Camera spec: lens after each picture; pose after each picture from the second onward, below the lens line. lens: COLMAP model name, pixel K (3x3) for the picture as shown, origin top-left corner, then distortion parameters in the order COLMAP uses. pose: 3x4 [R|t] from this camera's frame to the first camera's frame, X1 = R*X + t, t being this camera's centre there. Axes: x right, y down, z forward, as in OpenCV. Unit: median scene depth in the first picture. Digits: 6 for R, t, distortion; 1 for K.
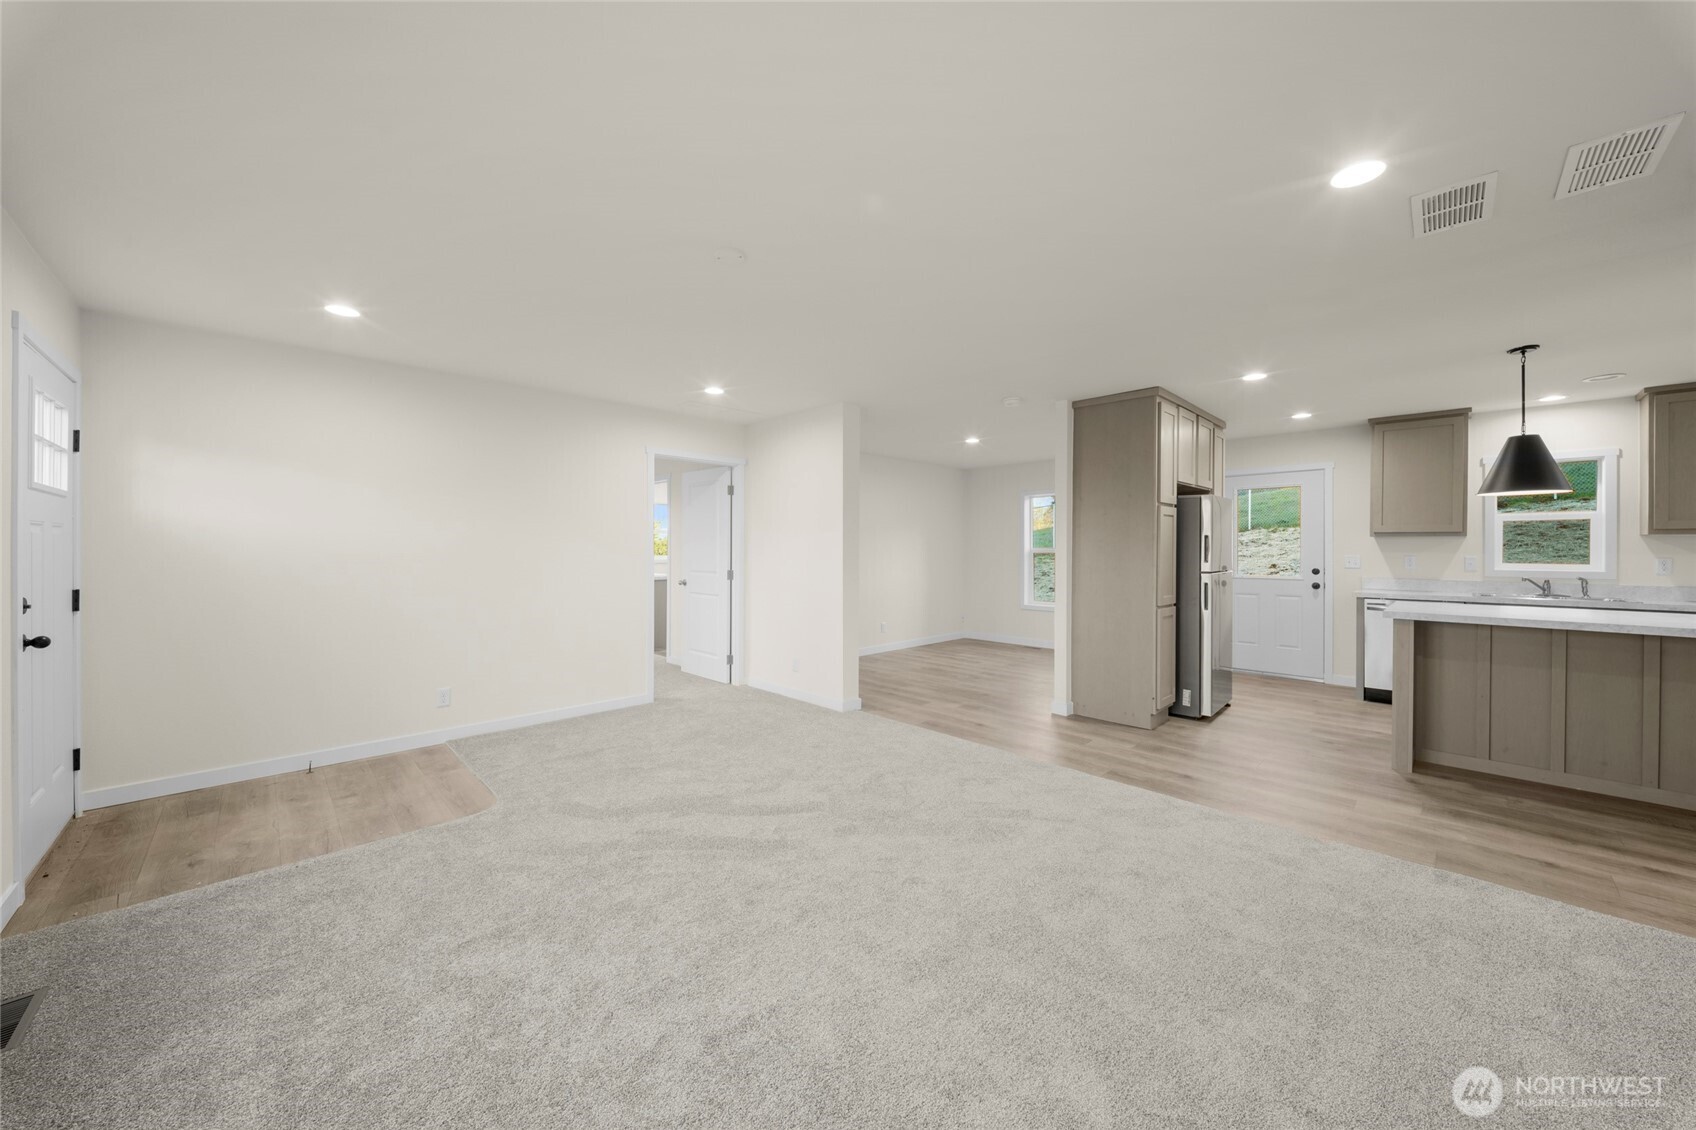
lens RADIAL K [[600.1, 0, 858.8], [0, 600.1, 549.9], [0, 0, 1]] dist [0.003145, -0.003233]
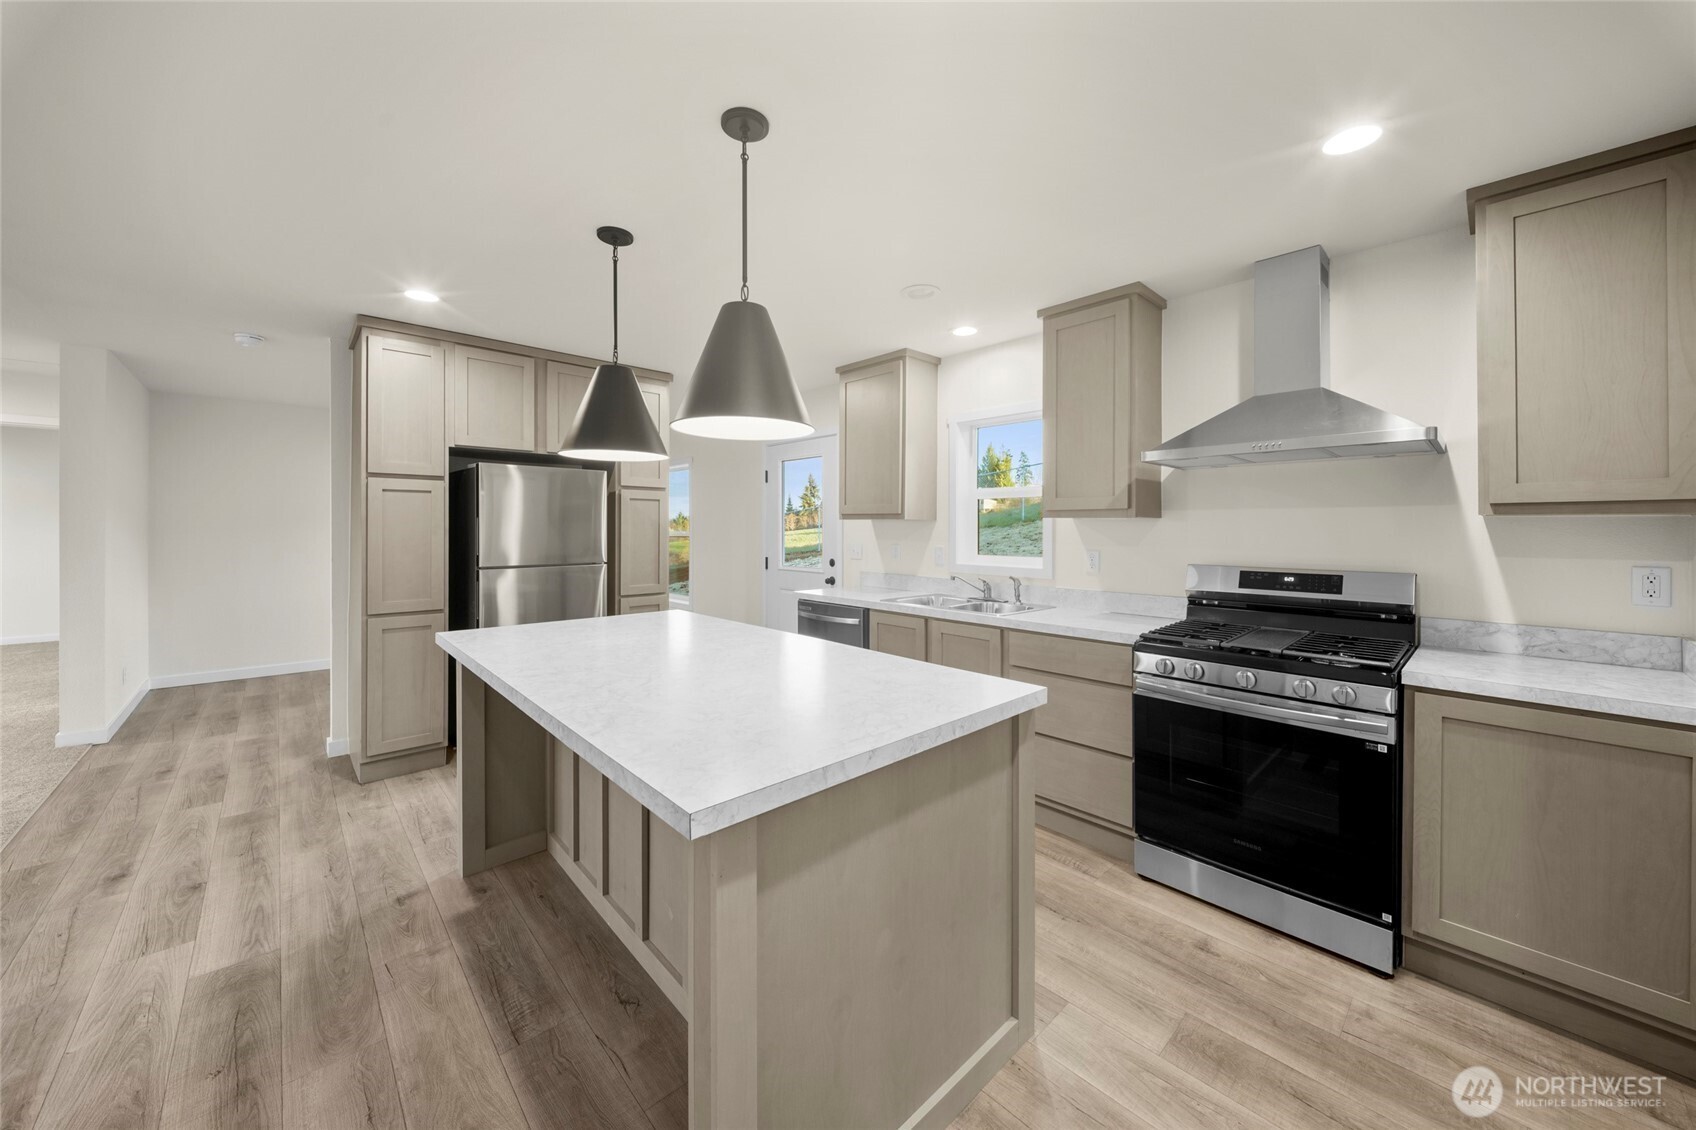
lens RADIAL K [[604.7, 0, 855.9], [0, 604.7, 526.0], [0, 0, 1]] dist [0.000544, -0.000152]
pose [[0.999751, 0.001716, -0.022257, 1.105862], [-0.001812, 0.999989, -0.004289, -0.012450], [0.022249, 0.004329, 0.999743, 0.271648]]
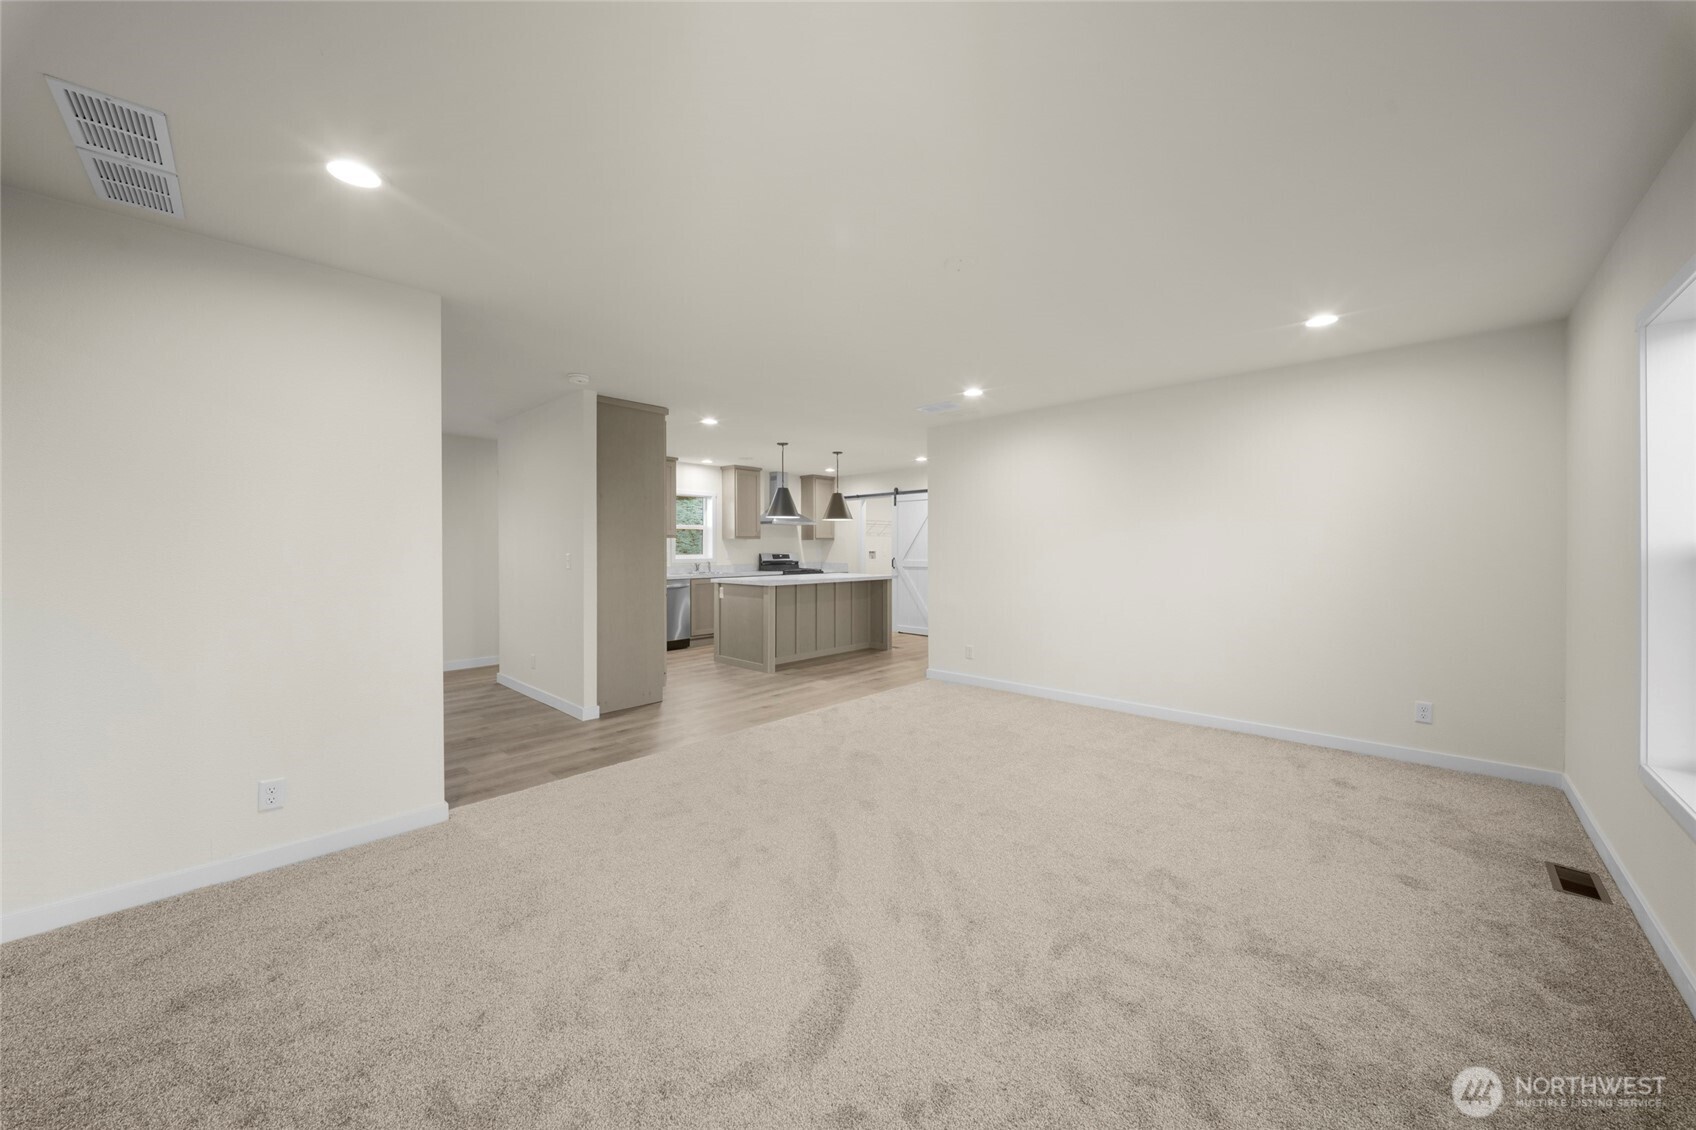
lens RADIAL K [[596.8, 0, 853.9], [0, 596.8, 563.1], [0, 0, 1]] dist [-0.011221, -0.000059]
pose [[-0.039240, -0.028471, 0.998824, -0.685359], [0.001396, 0.999591, 0.028548, -0.001043], [-0.999229, 0.002514, -0.039185, 0.675292]]
